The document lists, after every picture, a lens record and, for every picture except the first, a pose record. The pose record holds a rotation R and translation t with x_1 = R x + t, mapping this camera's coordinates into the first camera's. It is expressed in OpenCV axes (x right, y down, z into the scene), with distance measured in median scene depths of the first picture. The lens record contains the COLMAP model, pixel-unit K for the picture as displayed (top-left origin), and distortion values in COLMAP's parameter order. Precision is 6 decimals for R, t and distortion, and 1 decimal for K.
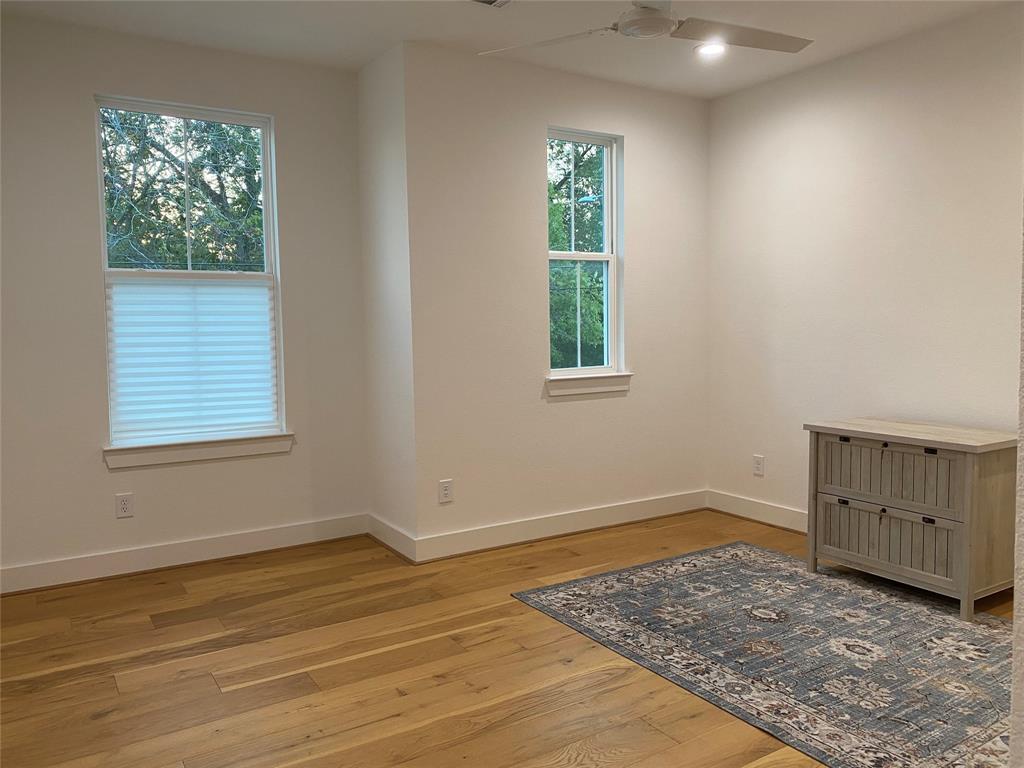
lens RADIAL K [[777.7, 0, 512.0], [0, 777.7, 384.0], [0, 0, 1]] dist [0.000251, -0.004991]
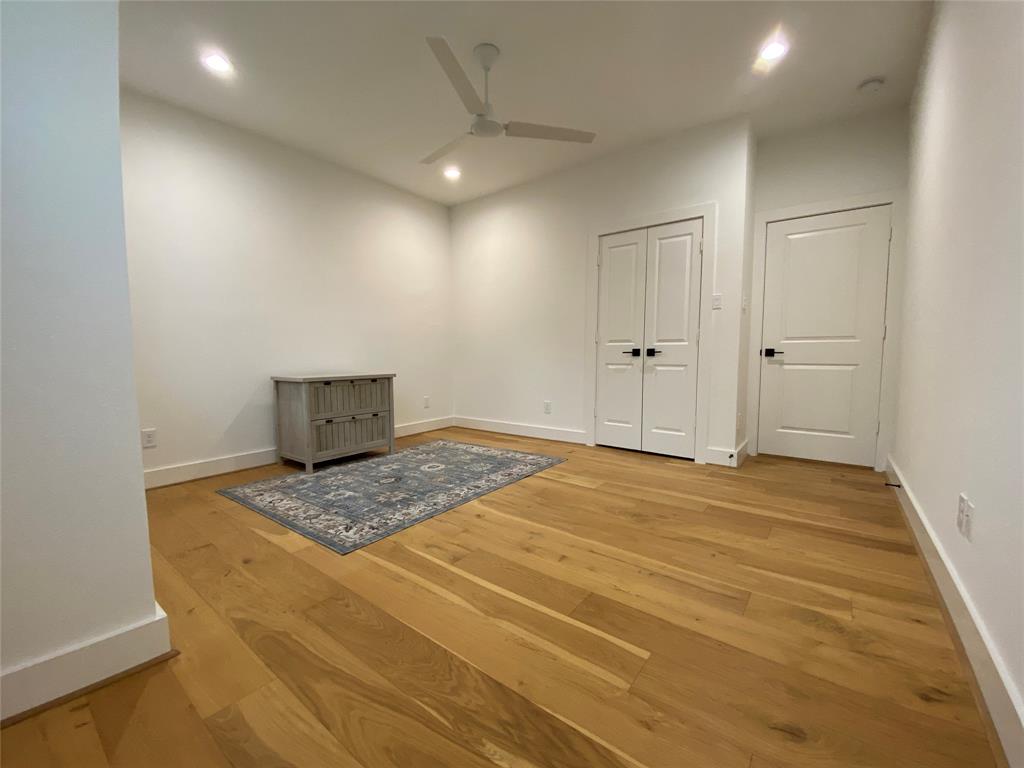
lens RADIAL K [[414.2, 0, 512.0], [0, 414.2, 381.2], [0, 0, 1]] dist [0.033209, -0.024336]
pose [[-0.343013, -0.049385, 0.938032, -0.573471], [0.089803, 0.992319, 0.085082, 0.026313], [-0.935028, 0.113422, -0.335943, 0.969920]]
